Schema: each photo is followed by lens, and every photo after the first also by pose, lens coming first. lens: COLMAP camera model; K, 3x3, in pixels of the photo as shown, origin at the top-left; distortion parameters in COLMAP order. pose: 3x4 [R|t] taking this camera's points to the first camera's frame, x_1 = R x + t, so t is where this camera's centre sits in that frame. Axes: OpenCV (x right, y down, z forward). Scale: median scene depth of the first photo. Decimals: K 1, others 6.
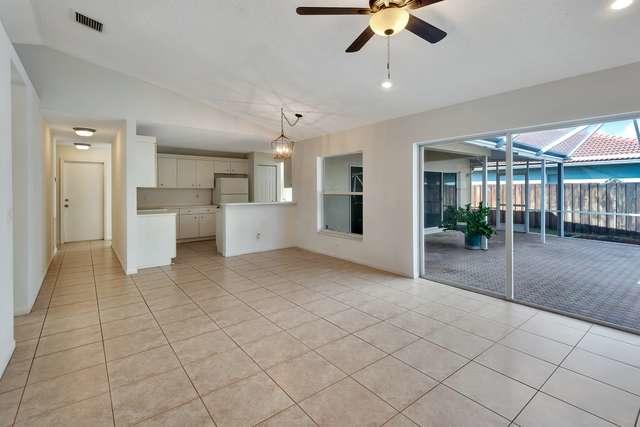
lens RADIAL K [[294.7, 0, 321.3], [0, 294.7, 187.5], [0, 0, 1]] dist [0.019074, -0.005484]
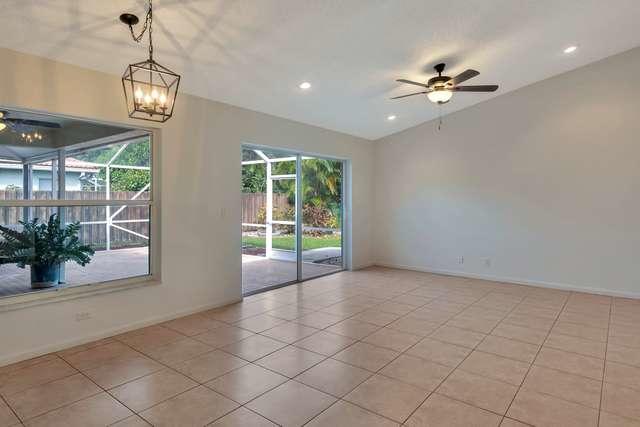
lens RADIAL K [[367.0, 0, 324.1], [0, 367.0, 201.4], [0, 0, 1]] dist [0.015804, -0.000429]
pose [[-0.230564, -0.004831, 0.973045, -0.409480], [-0.009839, 0.999948, 0.002633, 0.008235], [-0.973007, -0.008966, -0.230600, 0.527638]]
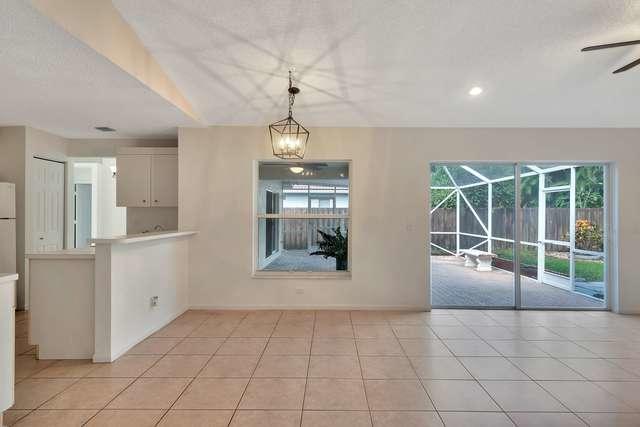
lens RADIAL K [[339.2, 0, 319.3], [0, 339.2, 211.6], [0, 0, 1]] dist [0.012540, -0.002163]
pose [[0.634246, 0.009134, 0.773077, -0.368442], [-0.014357, 0.999897, -0.000036, 0.005736], [-0.772998, -0.011076, 0.634312, 0.312779]]
